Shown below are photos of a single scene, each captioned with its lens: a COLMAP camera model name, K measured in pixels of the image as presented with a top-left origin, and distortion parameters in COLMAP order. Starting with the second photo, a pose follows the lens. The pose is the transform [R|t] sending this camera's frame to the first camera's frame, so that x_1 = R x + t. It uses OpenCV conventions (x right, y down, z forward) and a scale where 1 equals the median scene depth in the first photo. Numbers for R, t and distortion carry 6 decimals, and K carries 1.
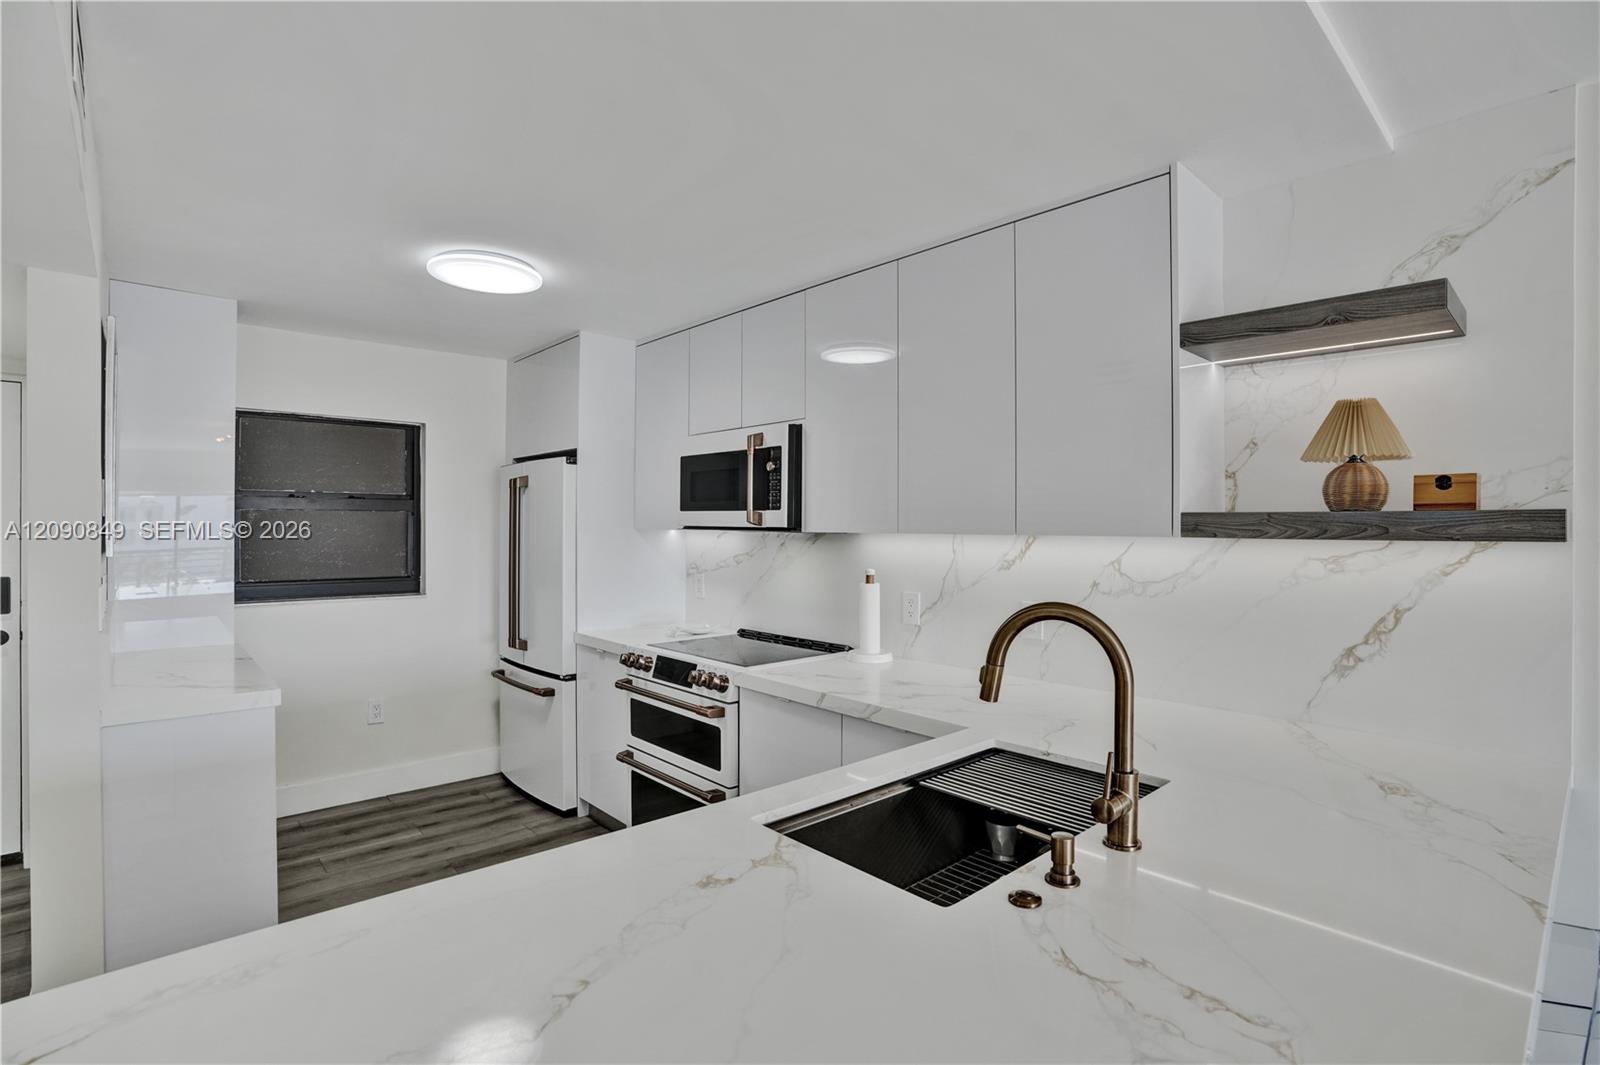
lens RADIAL K [[747.7, 0, 800.0], [0, 747.7, 532.5], [0, 0, 1]] dist [-0.069290, 0.027174]
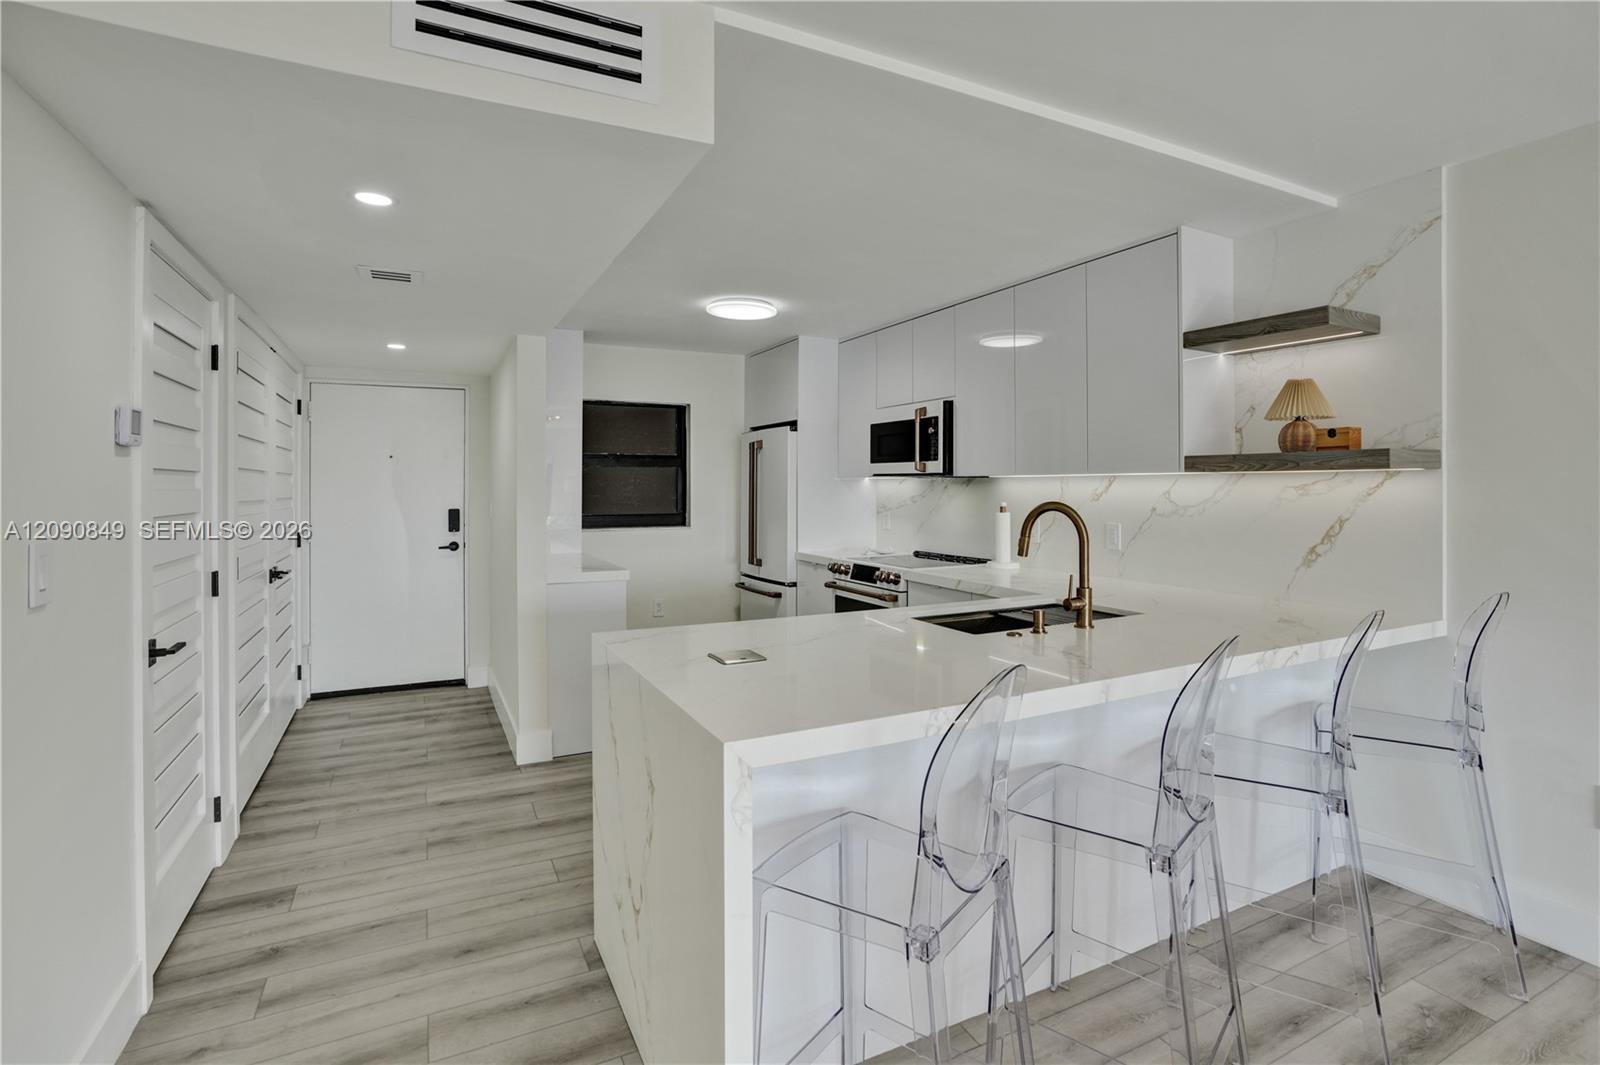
lens RADIAL K [[758.6, 0, 803.9], [0, 758.6, 492.1], [0, 0, 1]] dist [-0.019942, 0.000106]
pose [[0.964869, -0.001412, -0.262729, 0.108460], [0.000769, 0.999996, -0.002551, 0.033304], [0.262732, 0.002260, 0.964866, -0.471089]]
